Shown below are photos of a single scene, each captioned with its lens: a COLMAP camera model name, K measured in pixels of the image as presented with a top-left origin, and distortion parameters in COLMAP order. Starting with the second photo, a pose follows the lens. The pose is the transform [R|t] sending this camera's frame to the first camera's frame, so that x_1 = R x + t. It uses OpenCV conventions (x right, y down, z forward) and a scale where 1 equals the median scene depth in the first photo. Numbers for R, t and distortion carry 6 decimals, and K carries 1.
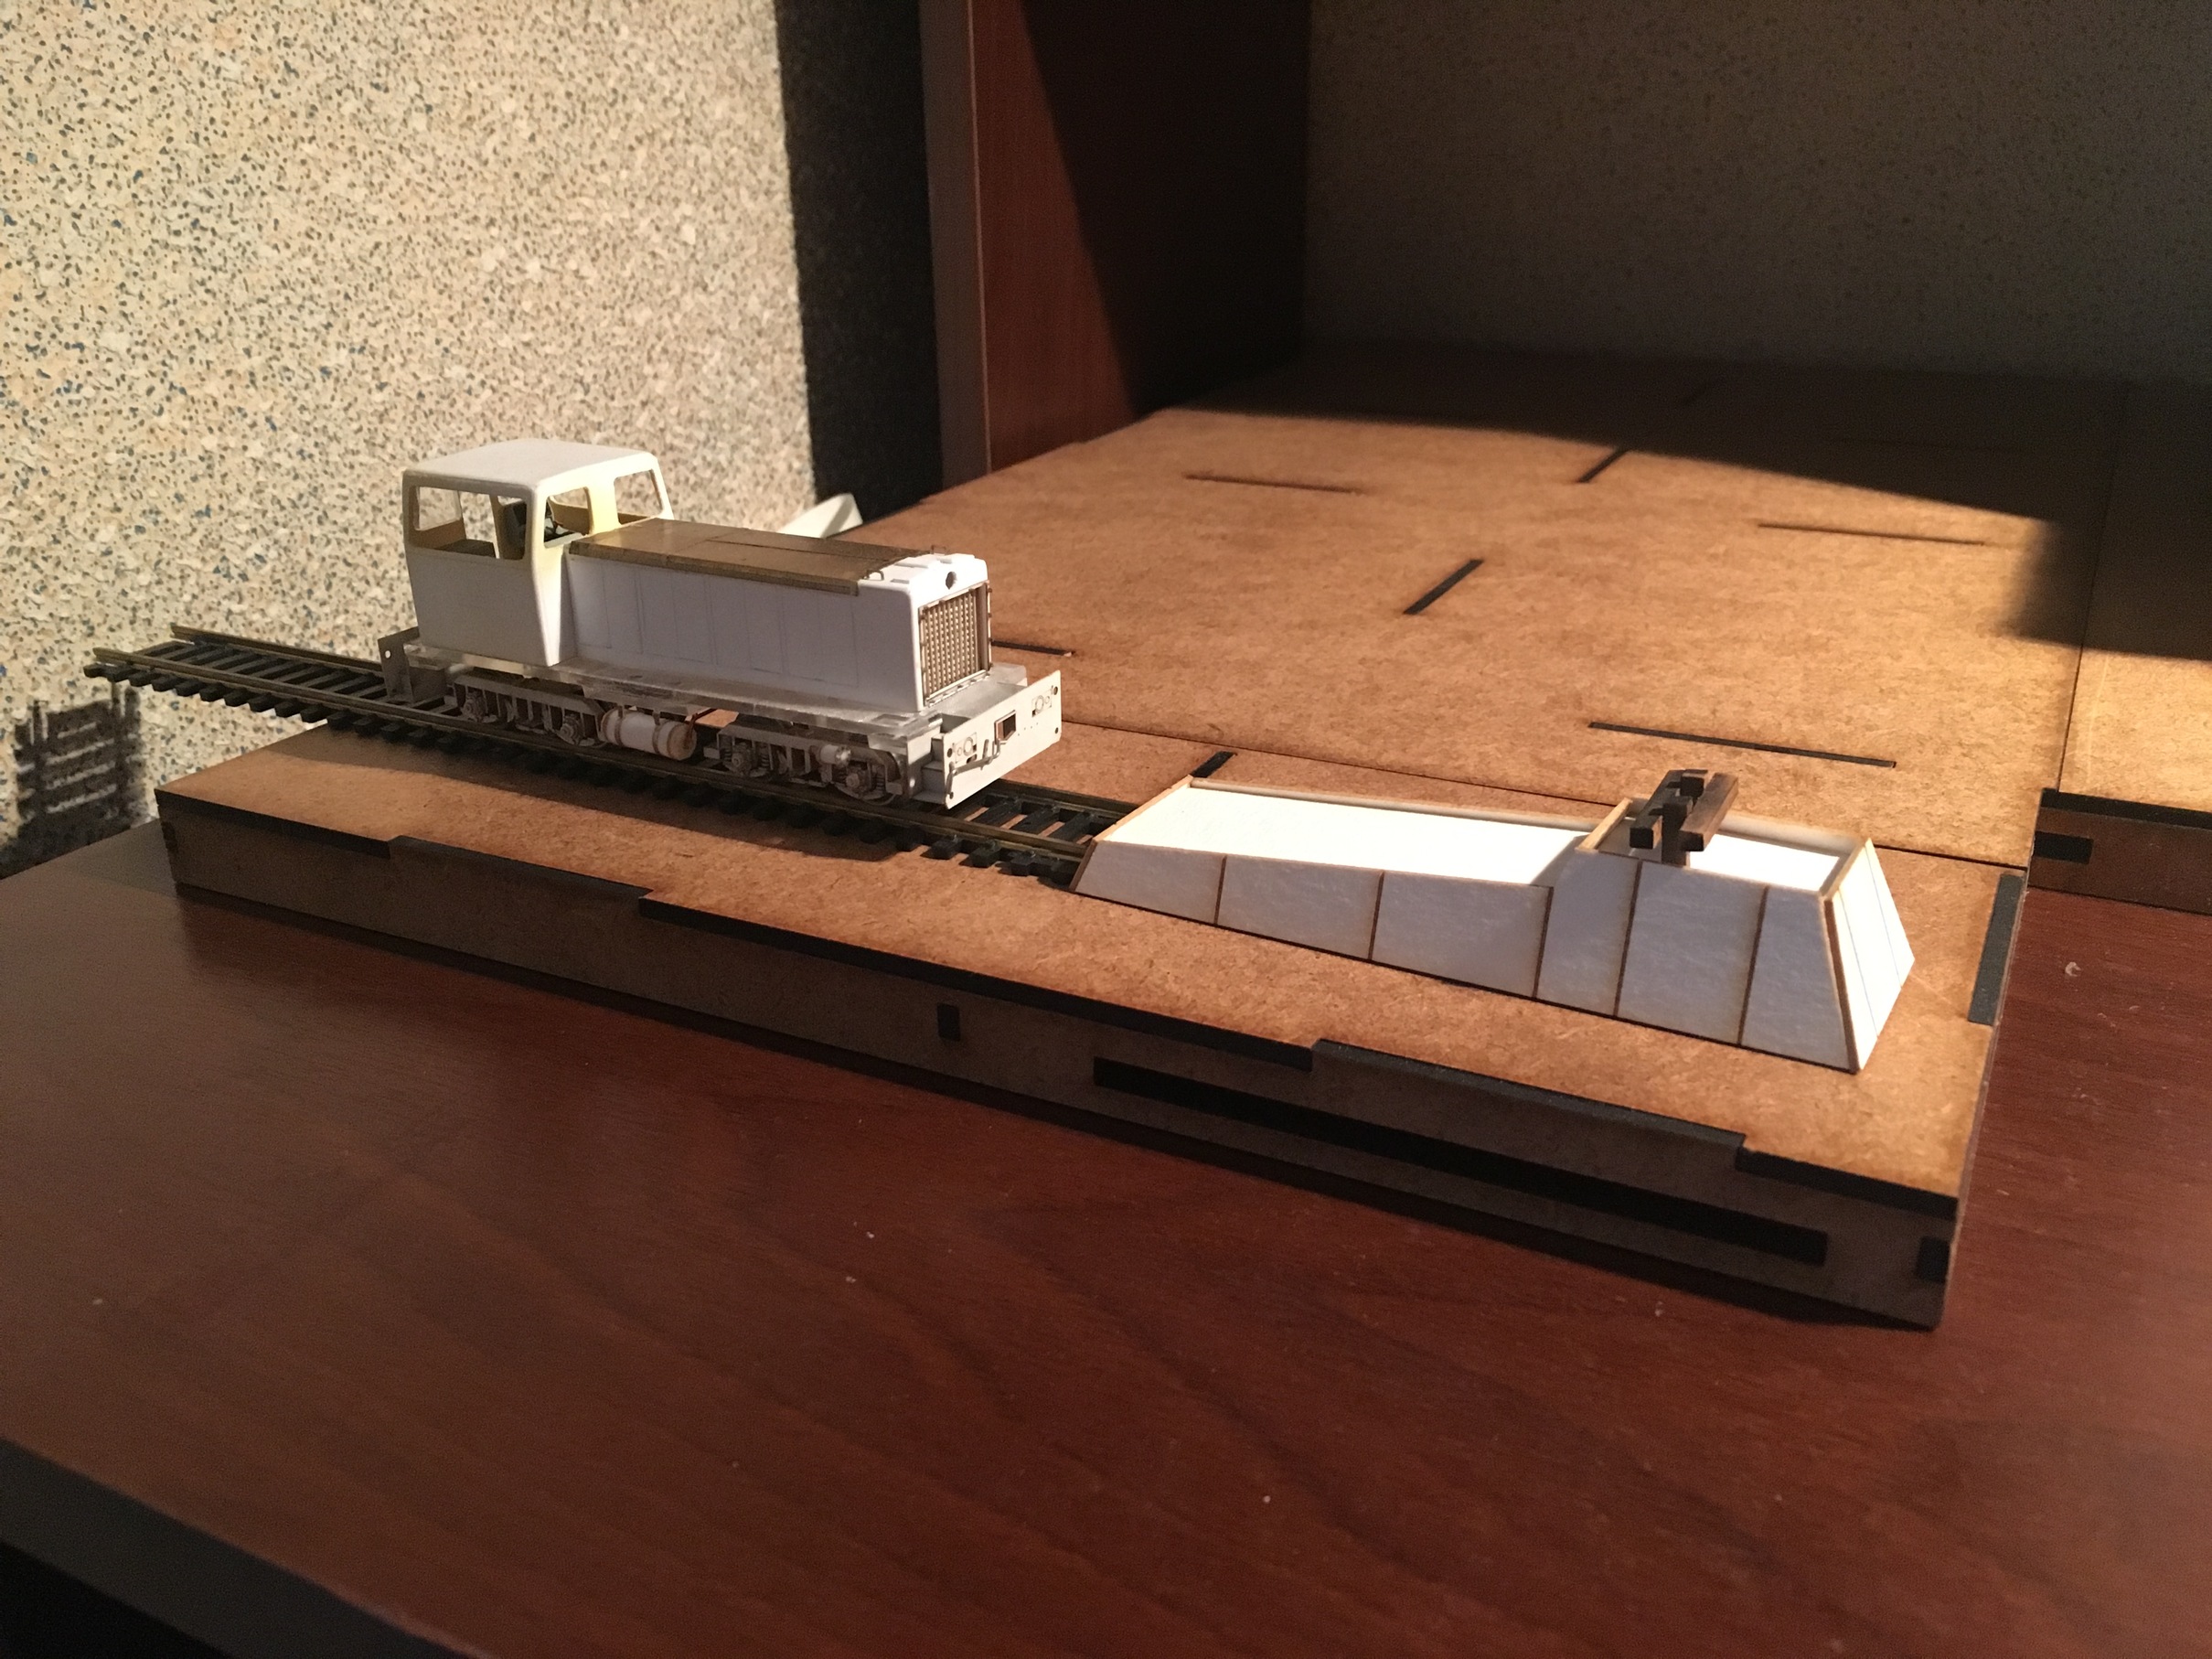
lens RADIAL K [[1937.4, 0, 1109.6], [0, 1937.4, 830.4], [0, 0, 1]] dist [0.070470, -0.119298]
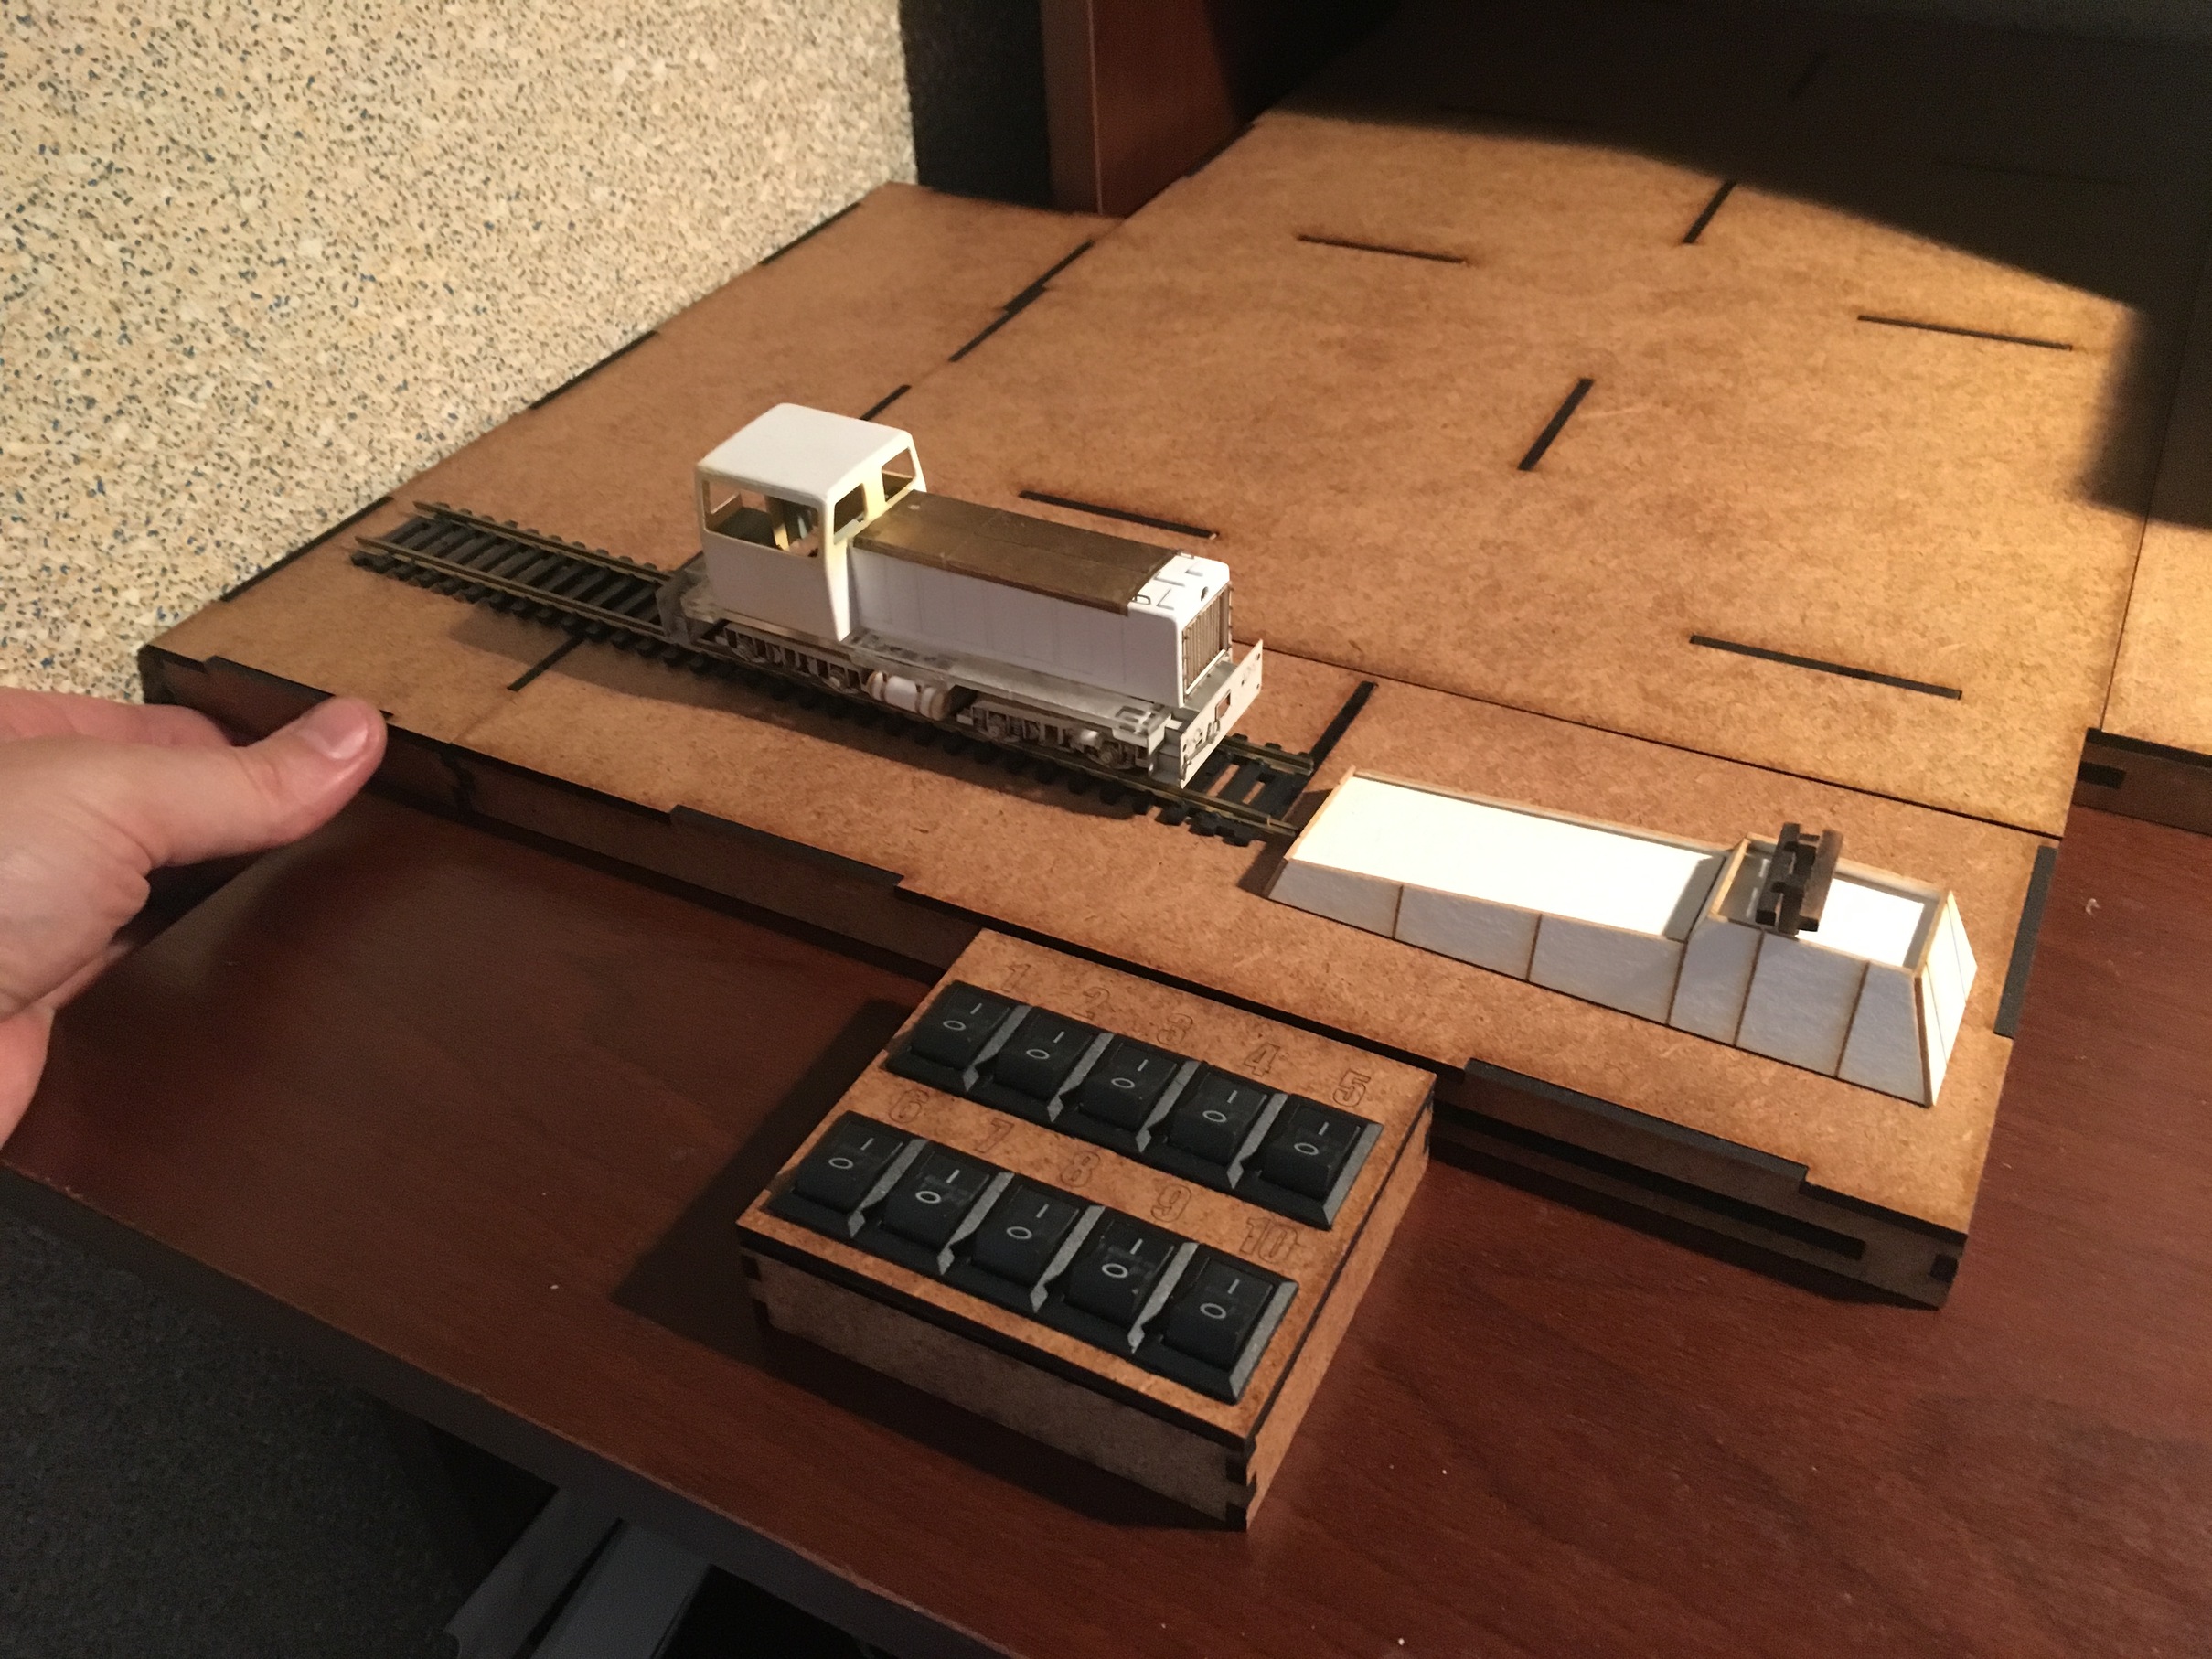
lens RADIAL K [[1937.4, 0, 1108.0], [0, 1937.4, 838.9], [0, 0, 1]] dist [0.070470, -0.119298]
pose [[0.999483, -0.019392, -0.025655, -0.056538], [0.025868, 0.958740, 0.283106, -0.241337], [0.019107, -0.283623, 0.958745, -0.106327]]
